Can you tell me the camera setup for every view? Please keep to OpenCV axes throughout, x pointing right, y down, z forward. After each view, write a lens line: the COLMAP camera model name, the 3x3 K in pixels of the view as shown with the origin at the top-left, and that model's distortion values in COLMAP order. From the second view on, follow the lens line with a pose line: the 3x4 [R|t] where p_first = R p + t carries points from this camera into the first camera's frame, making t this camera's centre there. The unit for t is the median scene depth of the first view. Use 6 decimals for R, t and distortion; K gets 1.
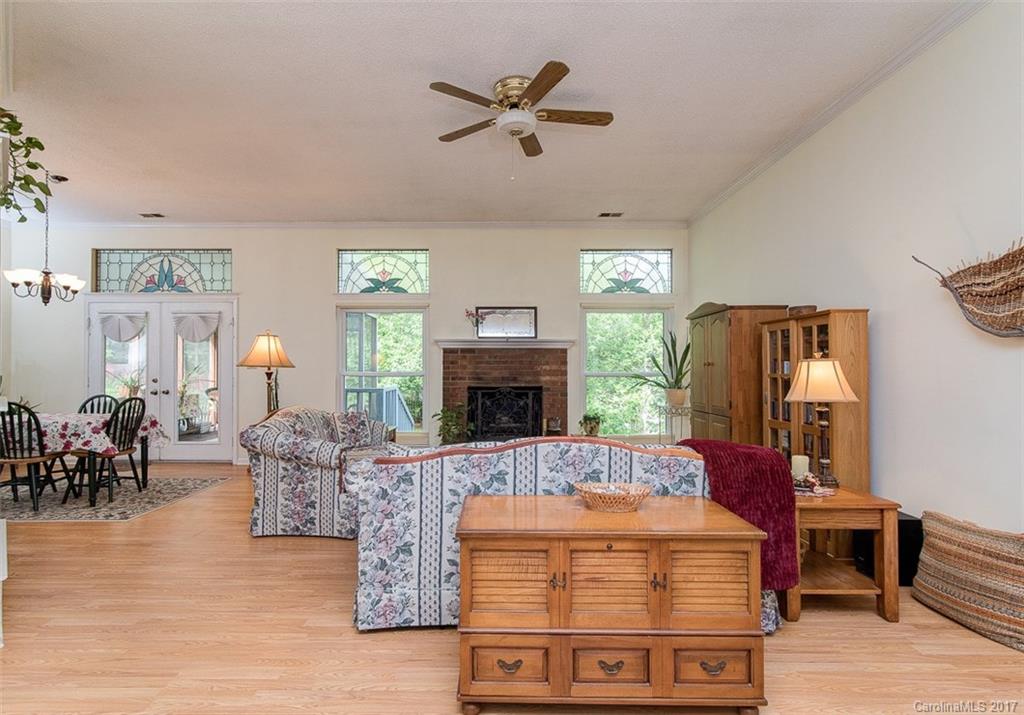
lens RADIAL K [[514.8, 0, 512.9], [0, 514.8, 363.6], [0, 0, 1]] dist [0.005886, 0.004068]
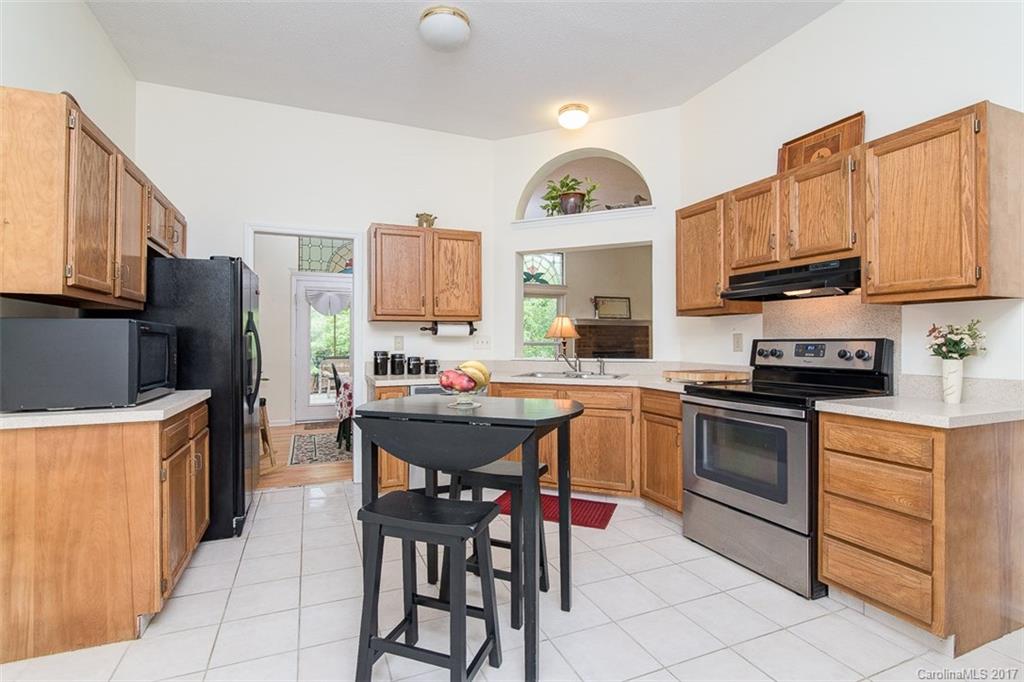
lens RADIAL K [[474.4, 0, 519.0], [0, 474.4, 337.3], [0, 0, 1]] dist [-0.019317, 0.000934]
pose [[0.918806, 0.000409, 0.394709, -1.005475], [0.000803, 0.999995, -0.002906, 0.009661], [-0.394708, 0.002987, 0.918802, -0.149557]]
